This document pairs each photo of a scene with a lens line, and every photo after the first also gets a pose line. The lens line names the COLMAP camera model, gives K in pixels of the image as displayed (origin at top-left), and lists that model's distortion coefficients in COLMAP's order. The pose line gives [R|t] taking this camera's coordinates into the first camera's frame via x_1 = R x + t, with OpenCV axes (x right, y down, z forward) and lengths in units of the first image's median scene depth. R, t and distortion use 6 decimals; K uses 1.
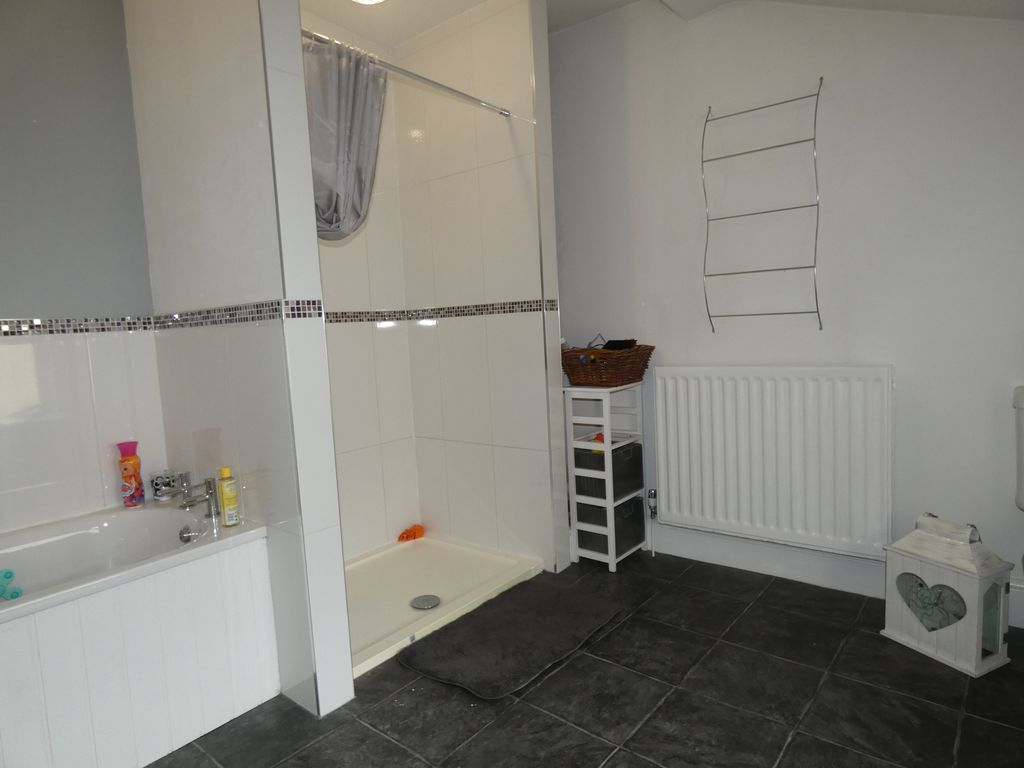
lens RADIAL K [[614.2, 0, 510.7], [0, 614.2, 379.9], [0, 0, 1]] dist [0.002994, 0.000768]
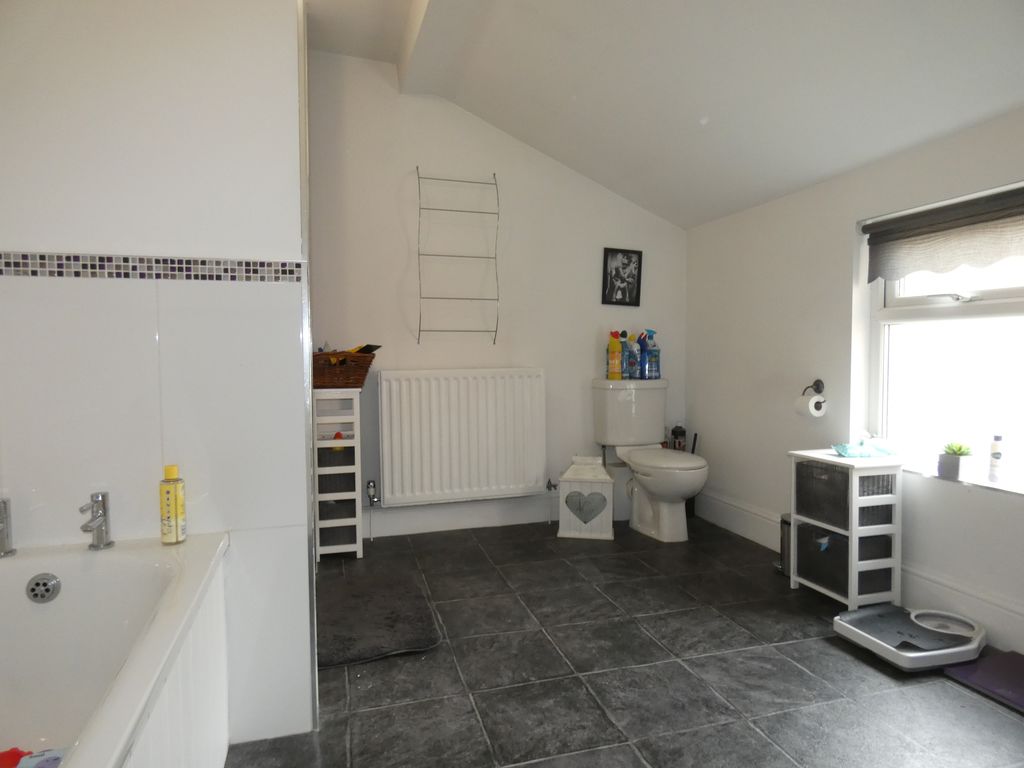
lens RADIAL K [[614.2, 0, 510.7], [0, 614.2, 379.9], [0, 0, 1]] dist [0.002994, 0.000768]
pose [[0.559257, 0.011809, 0.828910, -0.800306], [0.050773, 0.997533, -0.048468, 0.087424], [-0.827438, 0.069192, 0.557278, 0.207001]]
